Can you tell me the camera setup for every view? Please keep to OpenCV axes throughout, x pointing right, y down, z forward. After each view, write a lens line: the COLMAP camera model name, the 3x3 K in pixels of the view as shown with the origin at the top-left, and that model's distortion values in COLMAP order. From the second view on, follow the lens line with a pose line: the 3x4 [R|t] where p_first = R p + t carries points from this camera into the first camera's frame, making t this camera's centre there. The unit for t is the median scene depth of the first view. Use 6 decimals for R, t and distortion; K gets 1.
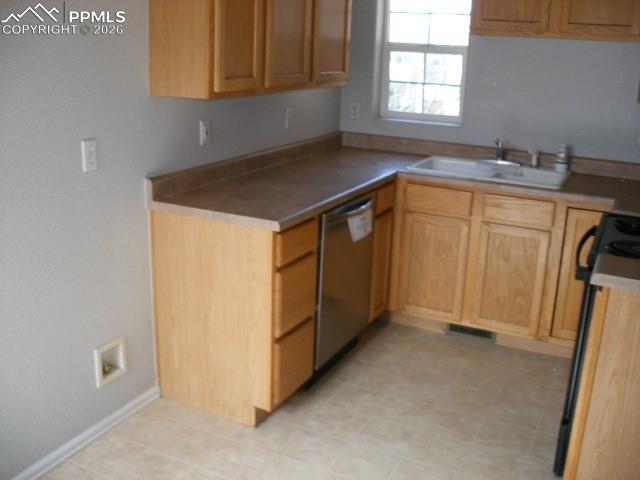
lens RADIAL K [[681.9, 0, 318.5], [0, 681.9, 230.6], [0, 0, 1]] dist [-0.211338, 0.227721]
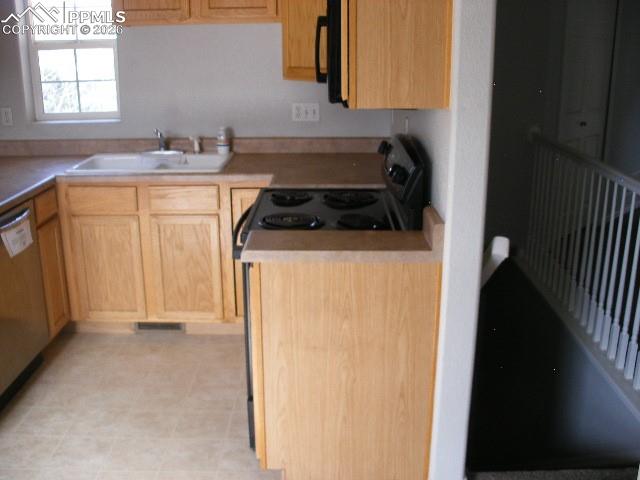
lens RADIAL K [[681.9, 0, 318.5], [0, 681.9, 230.6], [0, 0, 1]] dist [-0.211338, 0.227721]
pose [[0.899842, -0.154231, 0.408042, 0.058742], [0.149381, 0.987803, 0.043945, 0.002947], [-0.409842, 0.021410, 0.911905, 0.001846]]
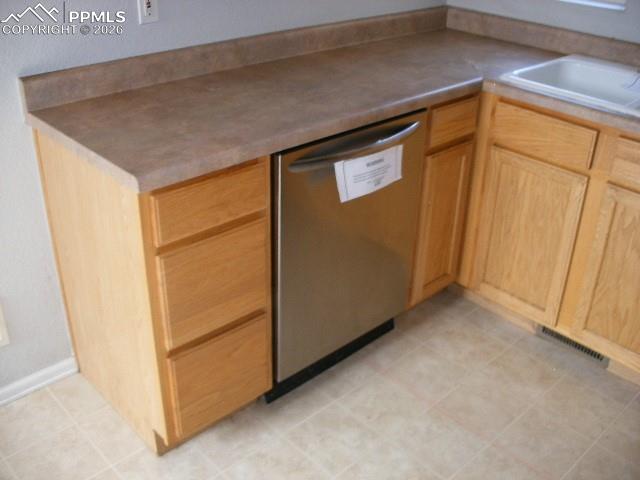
lens RADIAL K [[681.9, 0, 318.5], [0, 681.9, 230.6], [0, 0, 1]] dist [-0.211338, 0.227721]
pose [[0.939782, 0.150472, -0.306869, 0.187401], [-0.085176, 0.972652, 0.216085, -0.074198], [0.330992, -0.176935, 0.926897, 0.372585]]
